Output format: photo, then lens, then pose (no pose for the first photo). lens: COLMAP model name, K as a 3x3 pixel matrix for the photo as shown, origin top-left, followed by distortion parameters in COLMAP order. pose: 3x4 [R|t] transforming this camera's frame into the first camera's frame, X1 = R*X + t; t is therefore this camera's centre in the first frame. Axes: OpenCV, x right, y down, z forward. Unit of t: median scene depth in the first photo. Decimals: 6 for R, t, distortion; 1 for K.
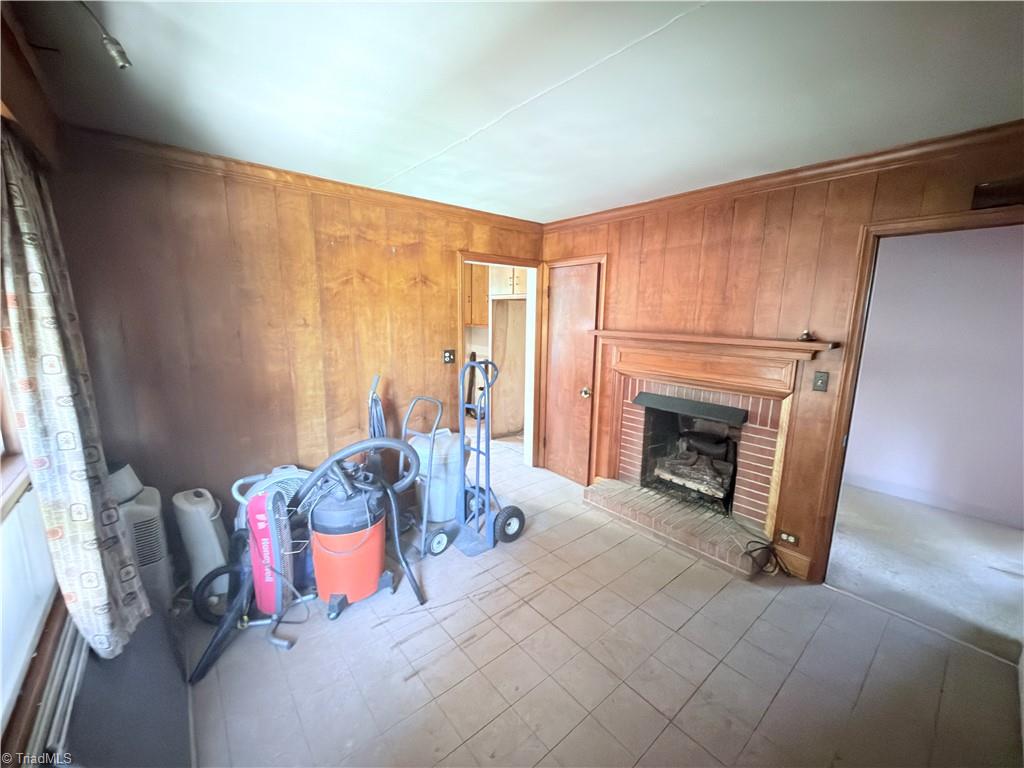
lens RADIAL K [[409.5, 0, 514.6], [0, 409.5, 382.8], [0, 0, 1]] dist [0.000243, 0.000148]
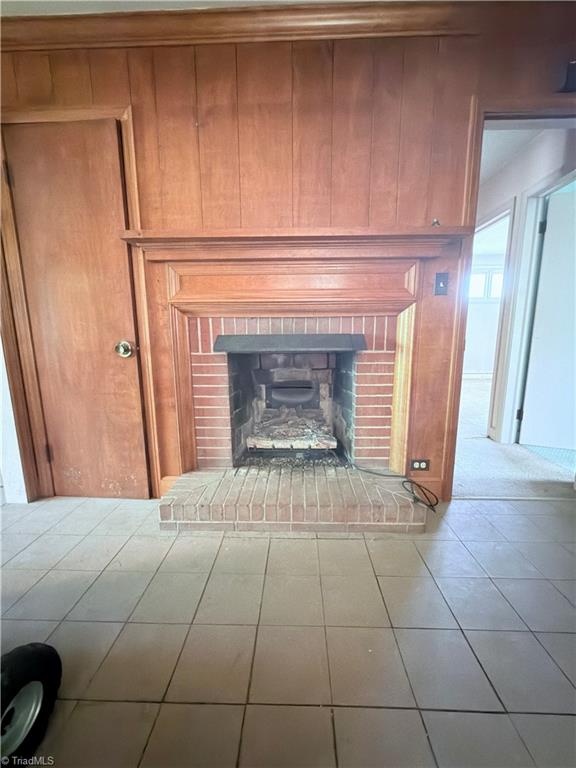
lens RADIAL K [[307.1, 0, 288.5], [0, 307.1, 385.7], [0, 0, 1]] dist [0.000243, 0.000148]
pose [[0.667830, -0.141882, 0.730666, -0.004763], [0.141608, 0.987953, 0.062412, 0.092366], [-0.730719, 0.061788, 0.679876, 0.576042]]
